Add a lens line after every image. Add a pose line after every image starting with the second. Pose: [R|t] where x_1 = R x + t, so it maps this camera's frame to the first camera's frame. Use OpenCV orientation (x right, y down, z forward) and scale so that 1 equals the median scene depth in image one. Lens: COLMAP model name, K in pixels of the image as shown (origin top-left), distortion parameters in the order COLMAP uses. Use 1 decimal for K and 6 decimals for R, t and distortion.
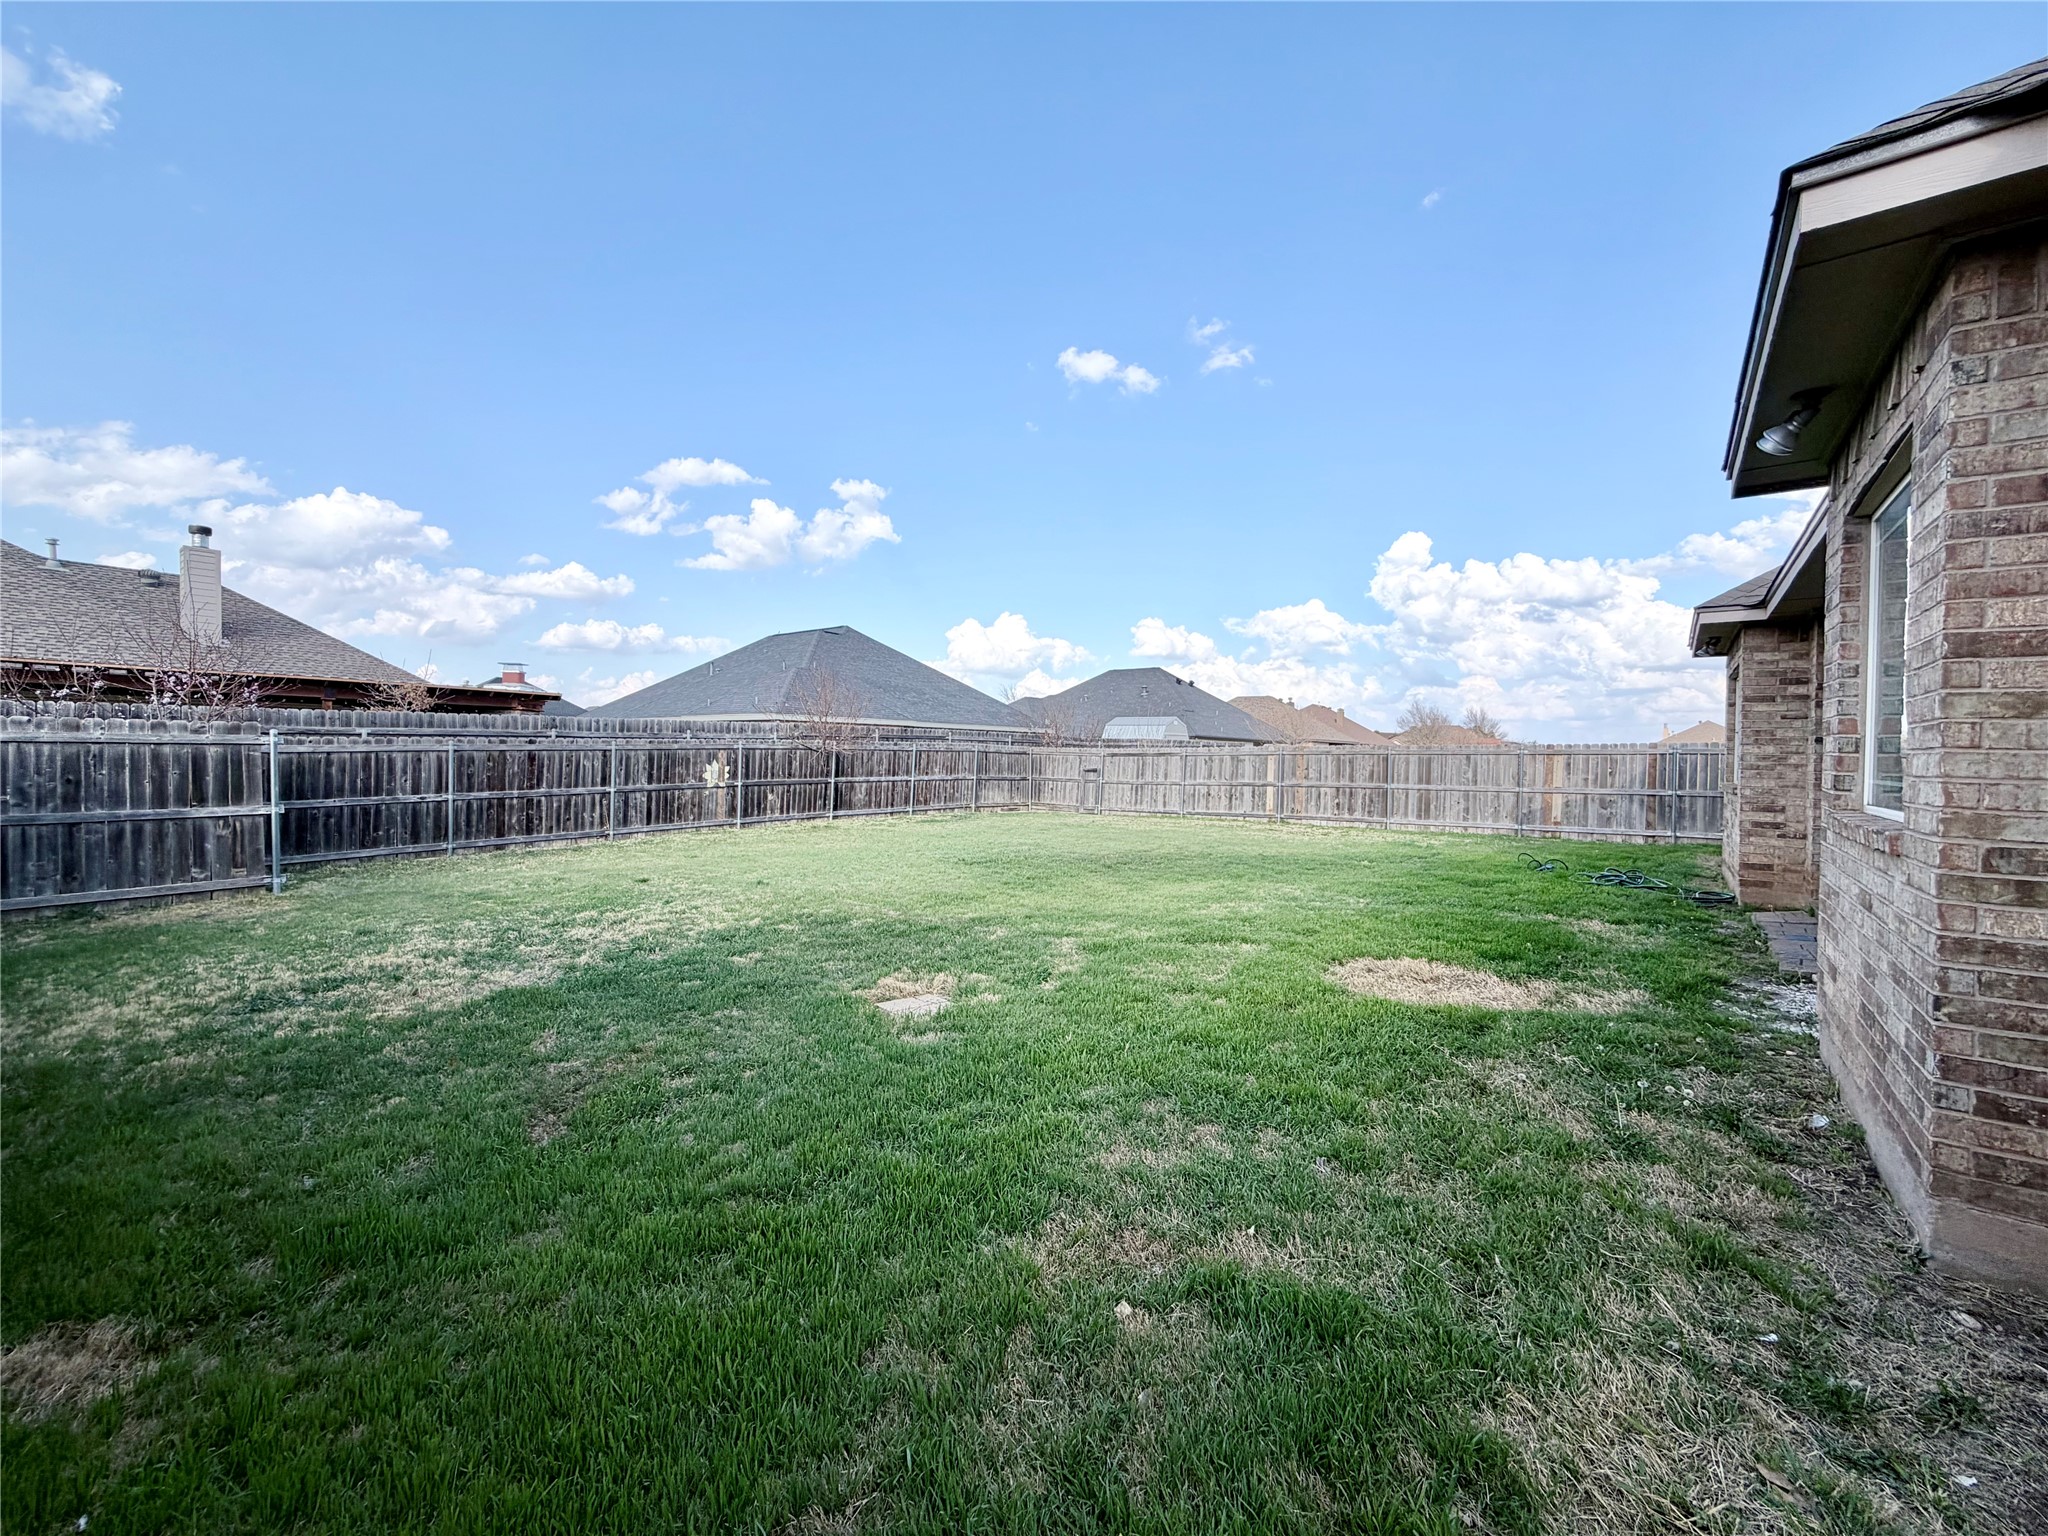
lens RADIAL K [[819.4, 0, 1027.0], [0, 819.4, 766.9], [0, 0, 1]] dist [0.001823, 0.000154]
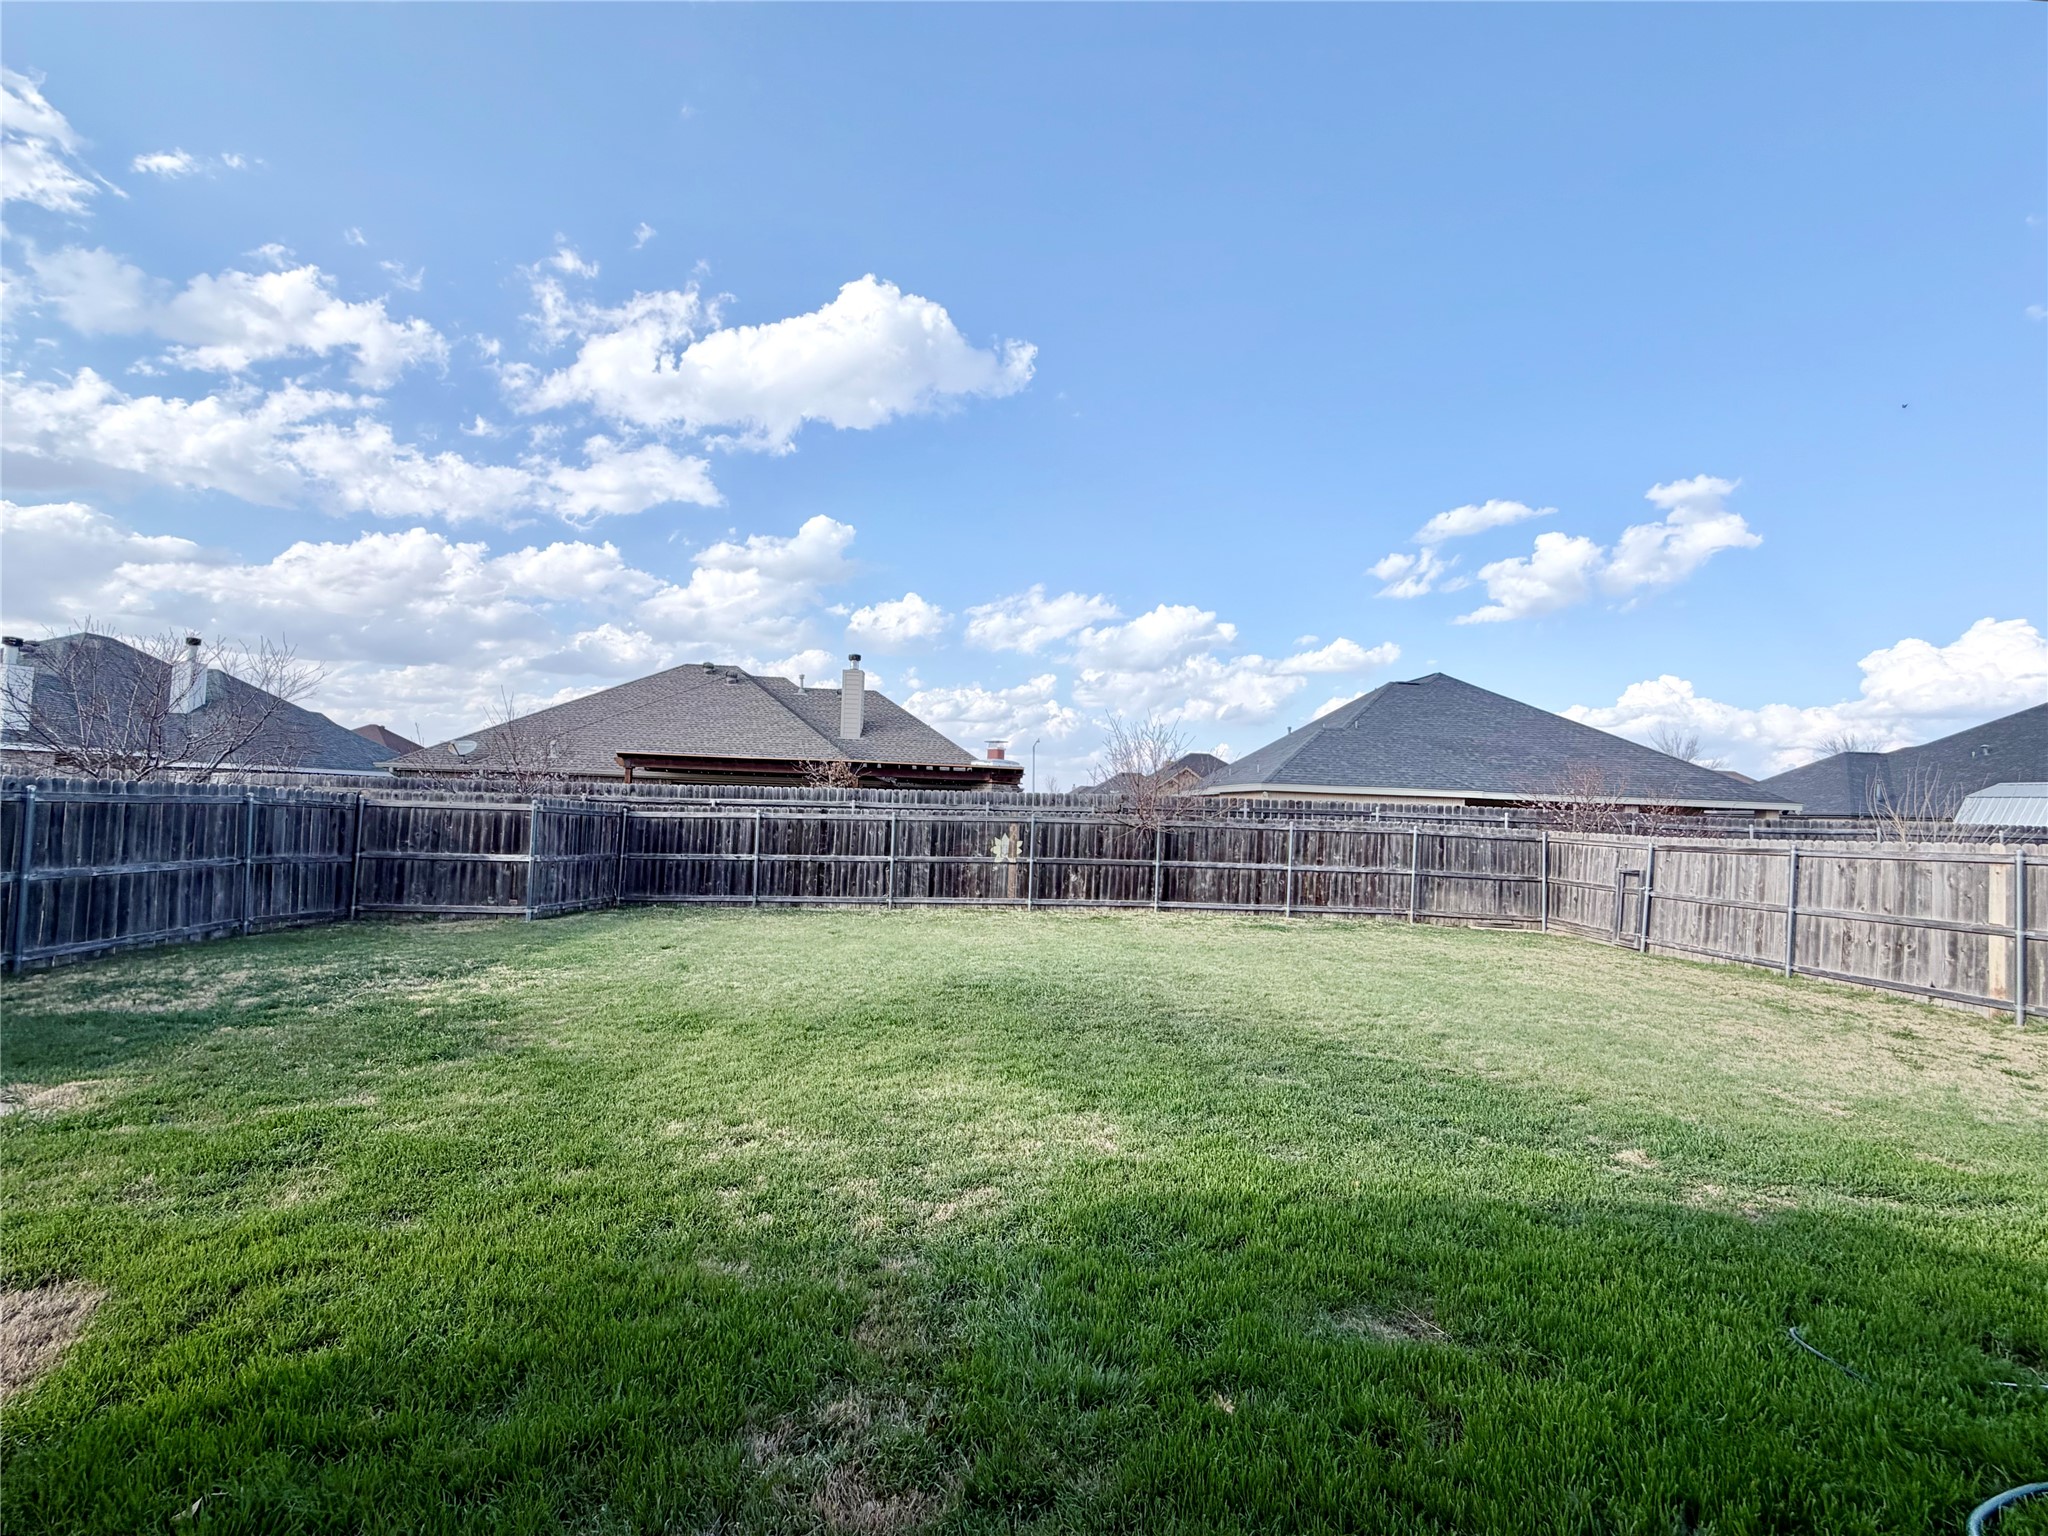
lens RADIAL K [[874.6, 0, 1019.8], [0, 874.6, 776.8], [0, 0, 1]] dist [0.002942, -0.000245]
pose [[0.645306, -0.018272, -0.763706, 0.274200], [-0.038478, 0.997668, -0.056382, -0.012458], [0.762955, 0.065769, 0.643098, 0.254580]]
